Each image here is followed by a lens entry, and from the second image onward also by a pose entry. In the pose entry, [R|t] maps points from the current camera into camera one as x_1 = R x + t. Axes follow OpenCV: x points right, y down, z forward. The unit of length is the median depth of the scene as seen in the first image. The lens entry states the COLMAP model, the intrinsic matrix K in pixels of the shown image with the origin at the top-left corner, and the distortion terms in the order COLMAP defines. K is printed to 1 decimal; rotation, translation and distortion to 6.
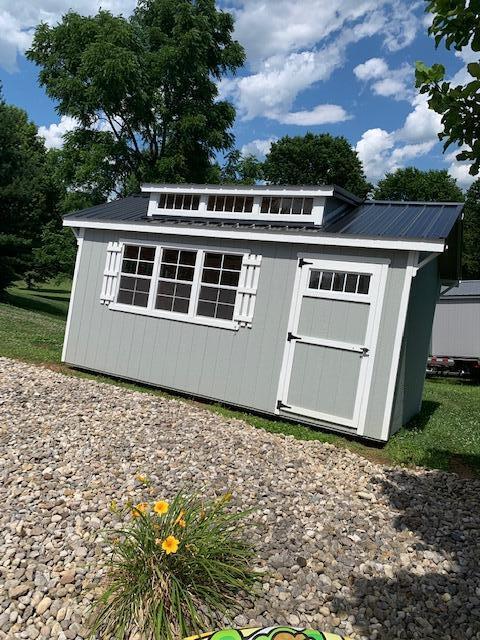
lens RADIAL K [[489.6, 0, 238.5], [0, 489.6, 316.9], [0, 0, 1]] dist [0.031208, -0.011870]
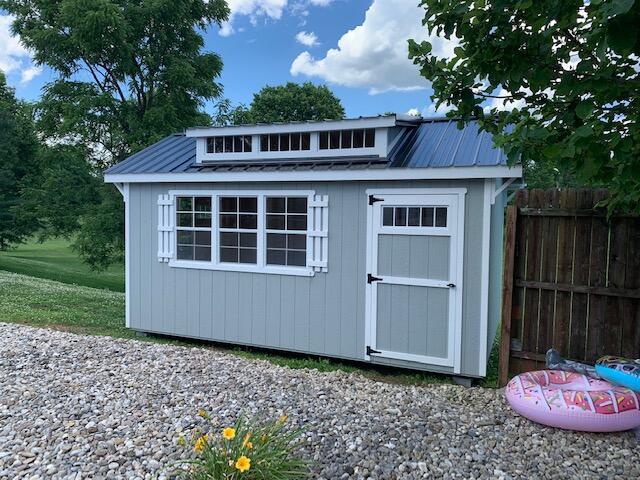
lens RADIAL K [[489.6, 0, 321.9], [0, 489.6, 231.7], [0, 0, 1]] dist [0.031208, -0.011870]
pose [[0.981620, -0.060885, 0.180876, -0.075073], [0.071604, 0.996006, -0.053330, 0.005972], [-0.176906, 0.065301, 0.982059, -0.093110]]
